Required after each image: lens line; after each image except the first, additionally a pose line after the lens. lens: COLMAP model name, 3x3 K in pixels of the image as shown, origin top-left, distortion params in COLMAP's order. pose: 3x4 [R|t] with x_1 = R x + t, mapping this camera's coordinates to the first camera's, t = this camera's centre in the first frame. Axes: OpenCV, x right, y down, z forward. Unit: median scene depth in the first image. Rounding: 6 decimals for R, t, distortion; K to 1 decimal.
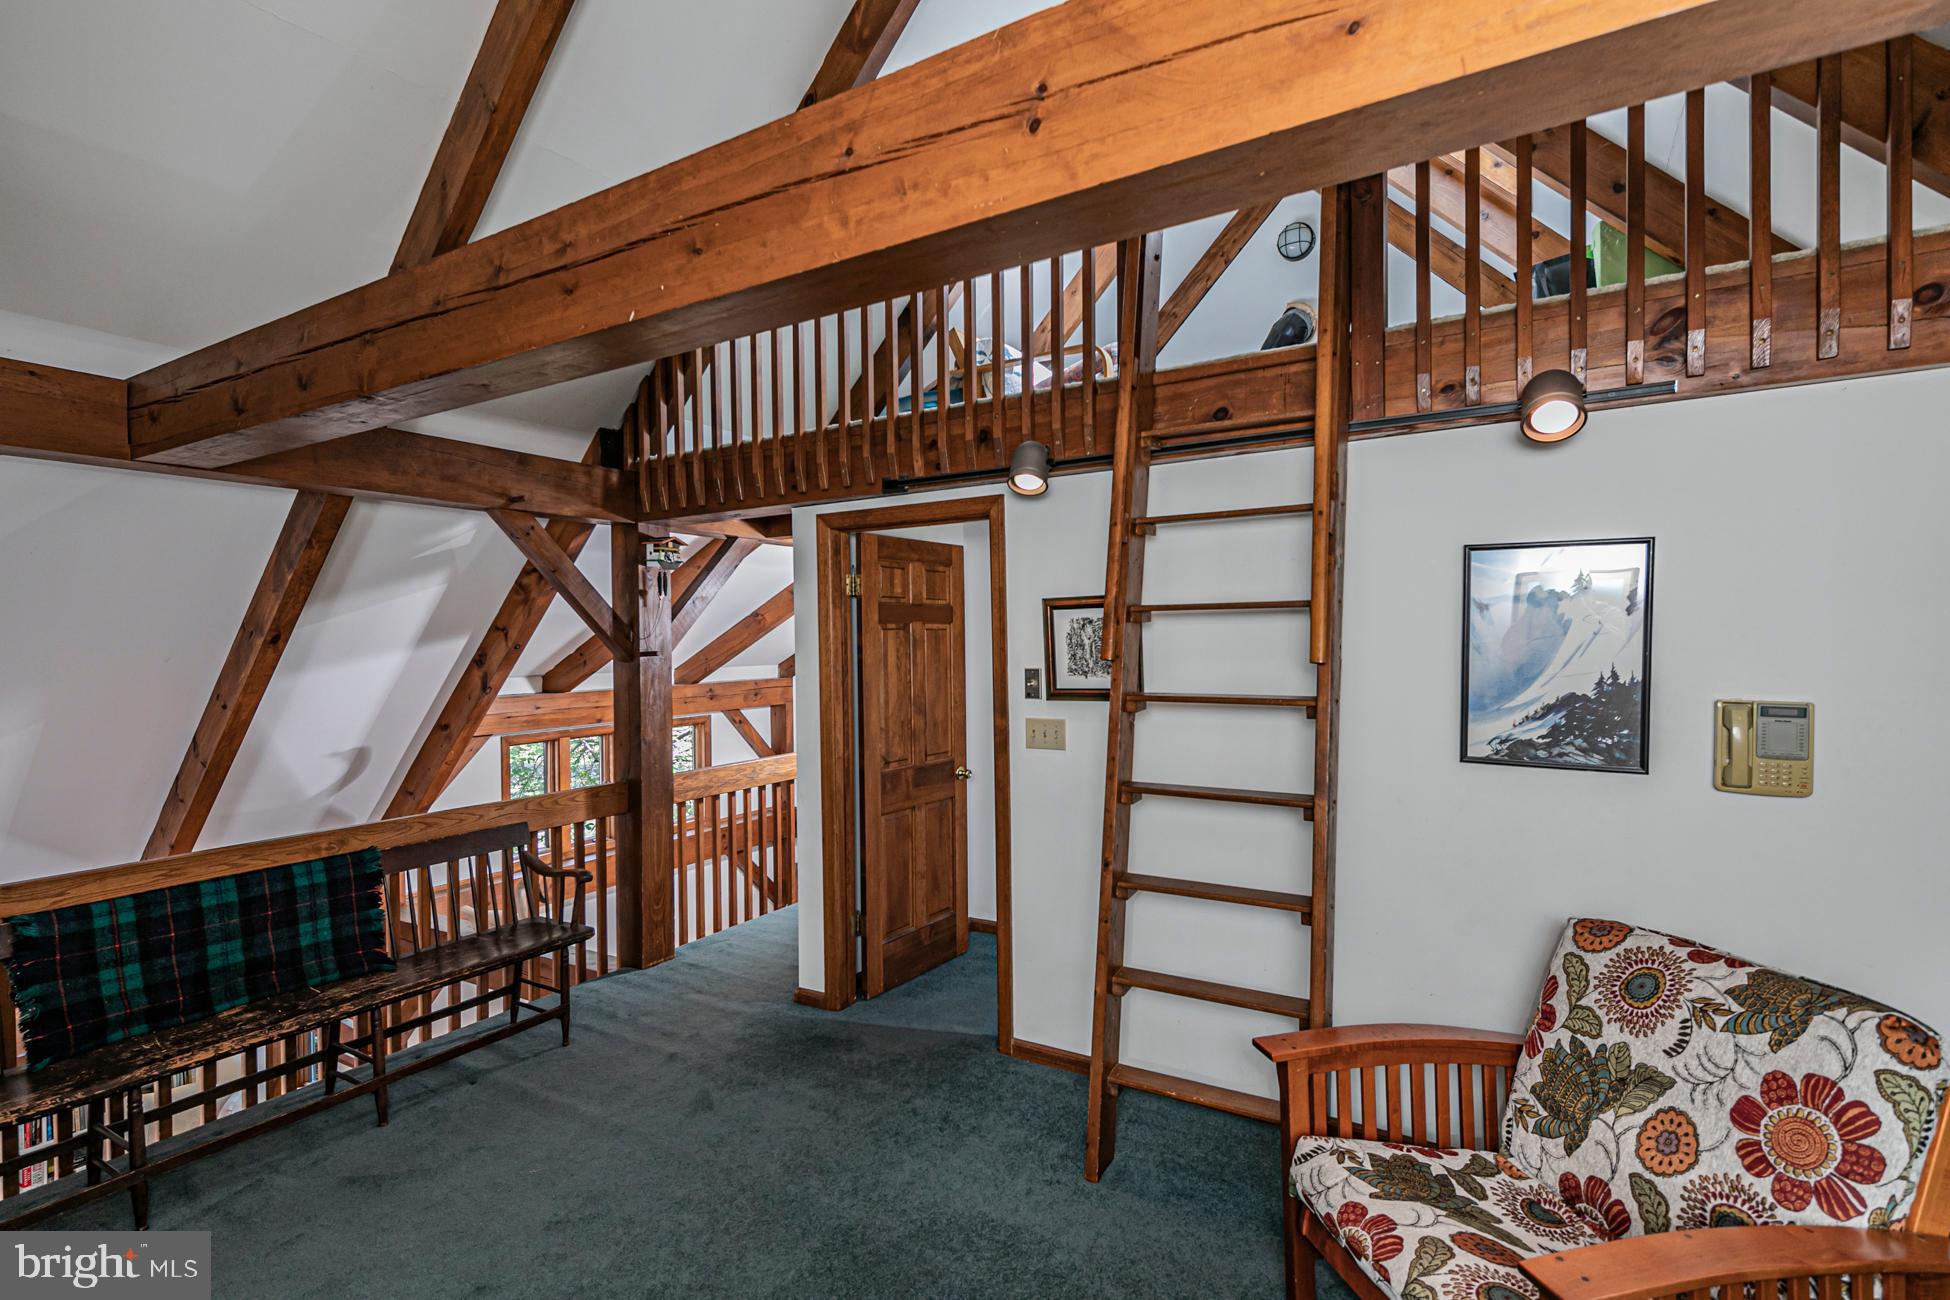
lens RADIAL K [[945.0, 0, 975.0], [0, 945.0, 650.0], [0, 0, 1]] dist [0.034047, -0.007912]
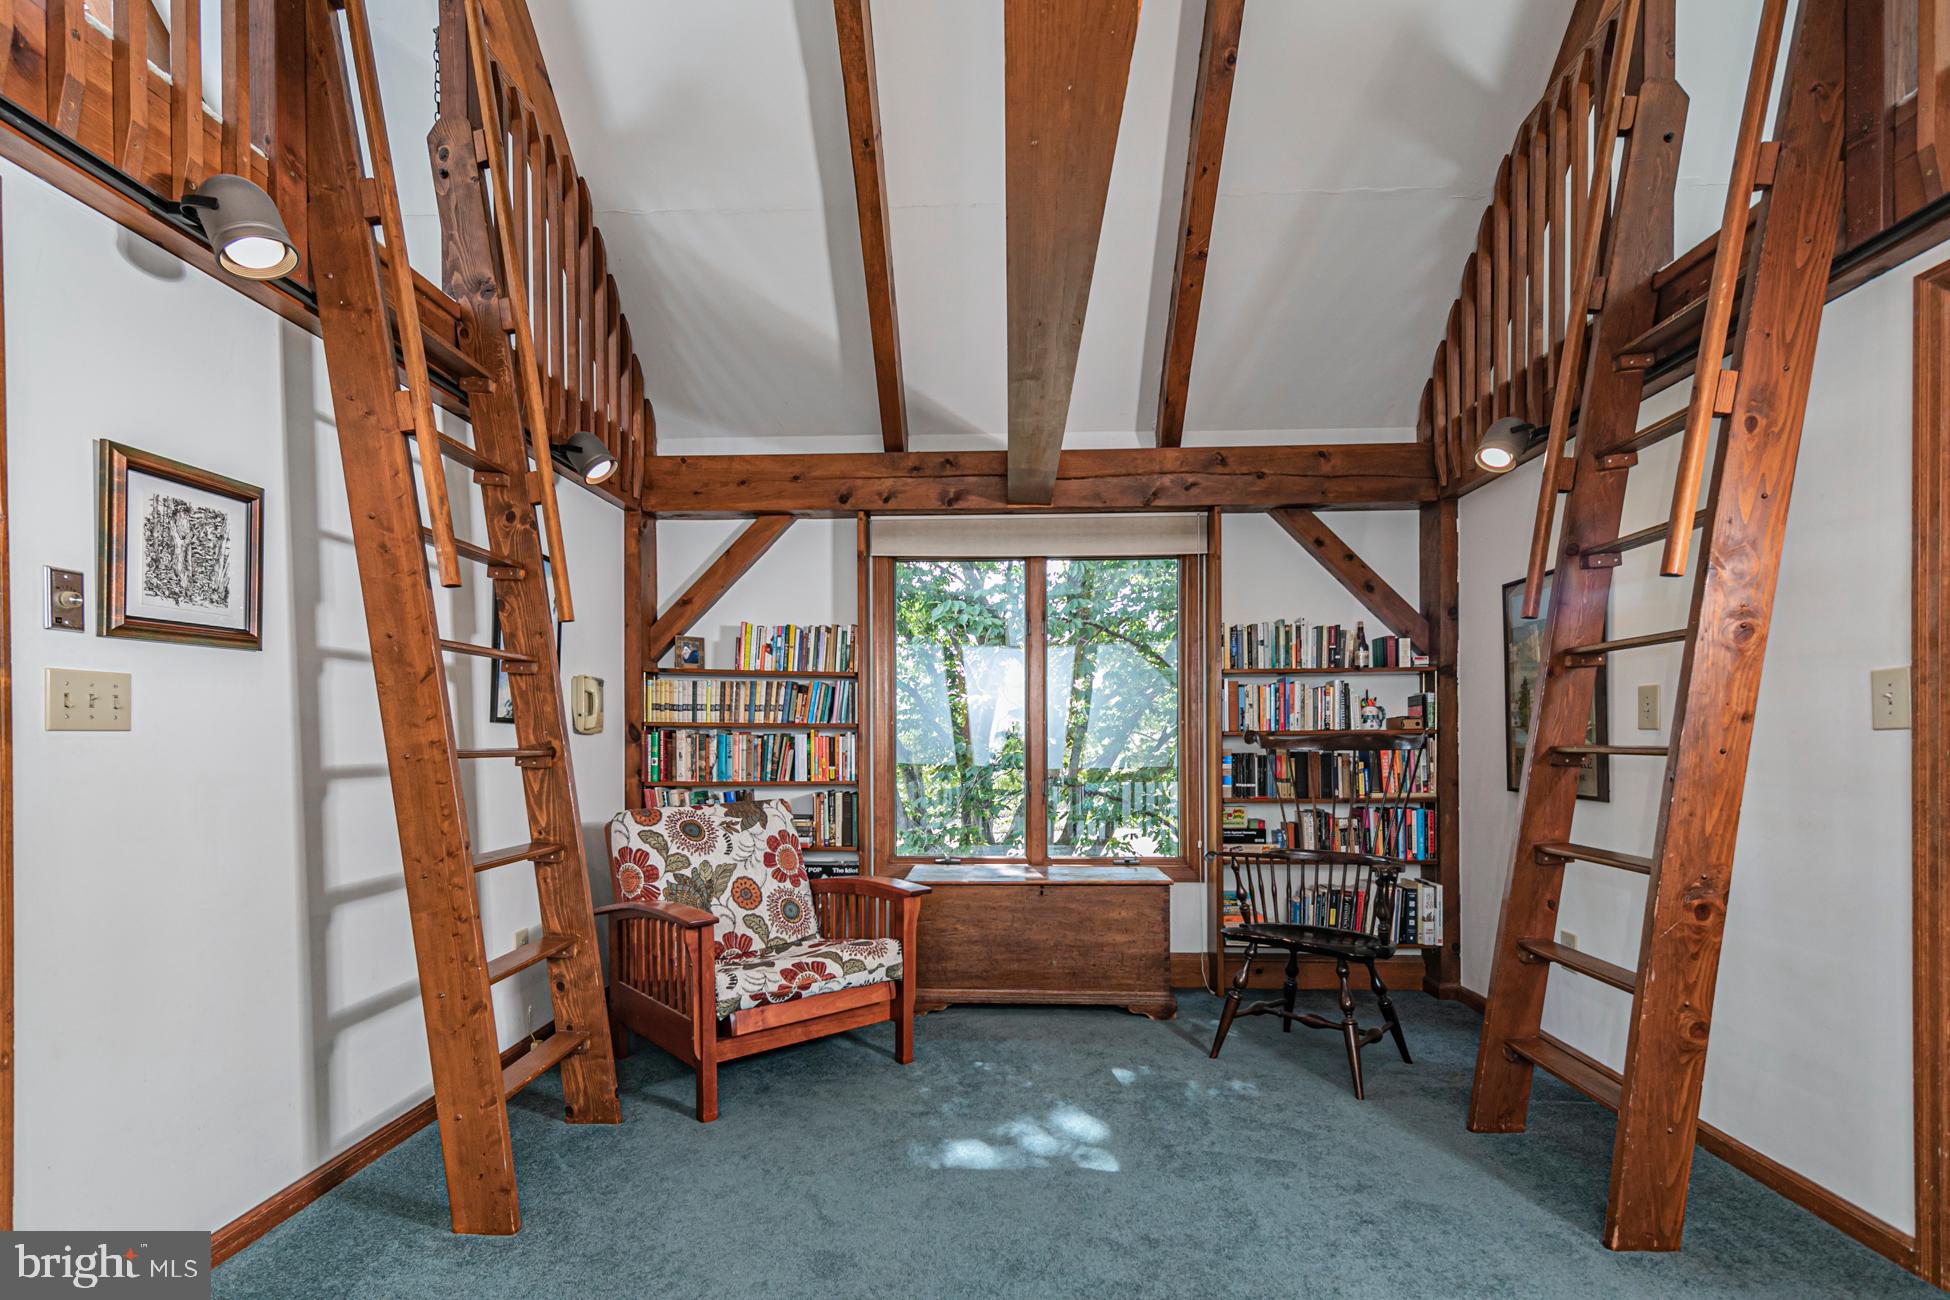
lens RADIAL K [[927.9, 0, 974.6], [0, 927.9, 730.2], [0, 0, 1]] dist [0.032249, -0.008059]
pose [[-0.490909, 0.018701, 0.871010, -0.833847], [0.021475, 0.999726, -0.009361, 0.163457], [-0.870946, 0.014109, -0.491176, 1.138677]]
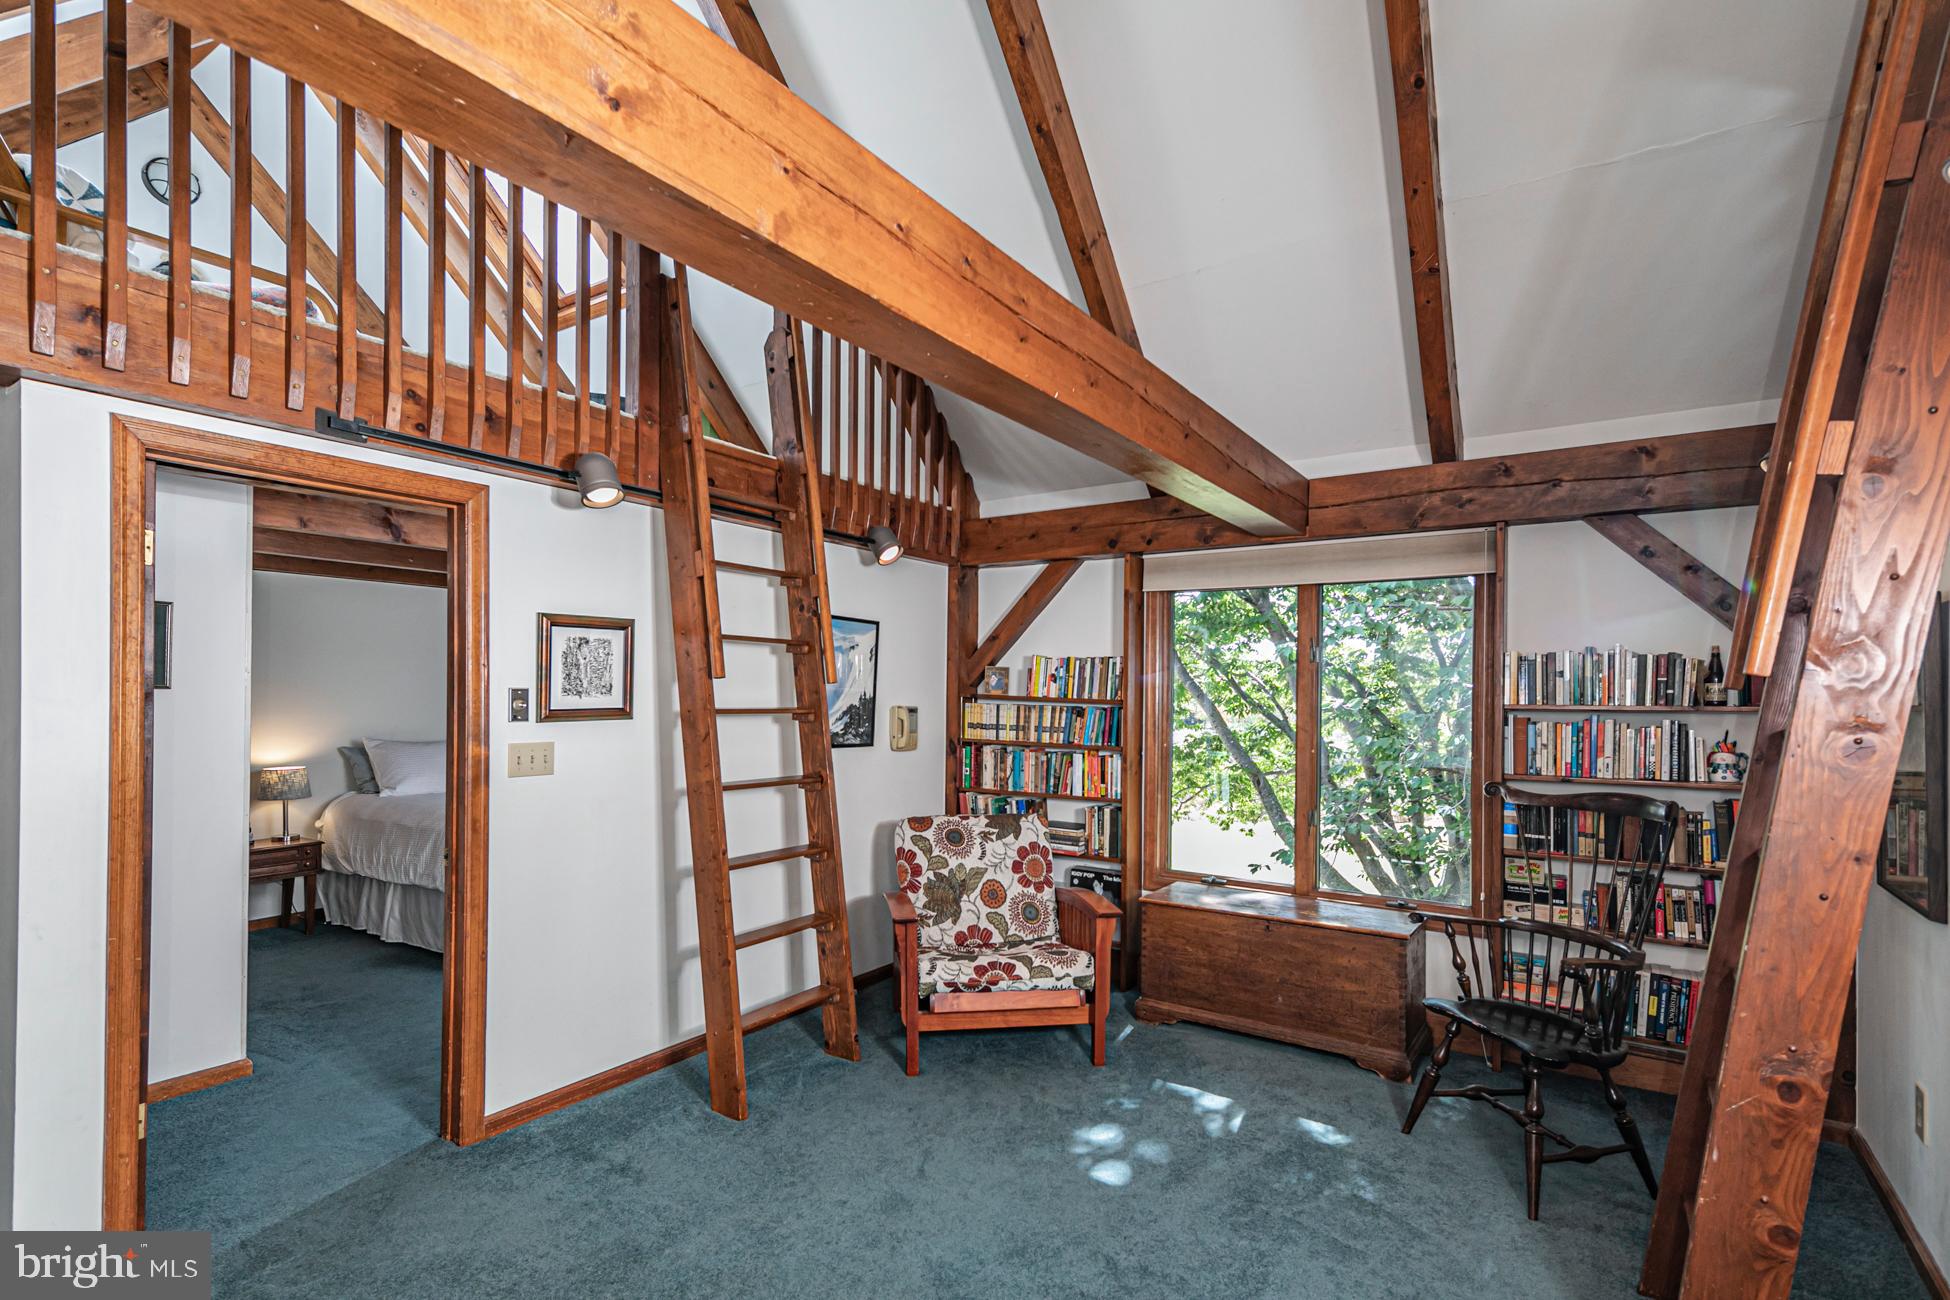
lens RADIAL K [[929.2, 0, 974.2], [0, 929.2, 691.5], [0, 0, 1]] dist [0.030981, -0.009471]
pose [[0.033673, 0.017676, 0.999277, -1.122950], [0.002277, 0.999840, -0.017763, 0.054318], [-0.999430, 0.002874, 0.033627, 0.734469]]
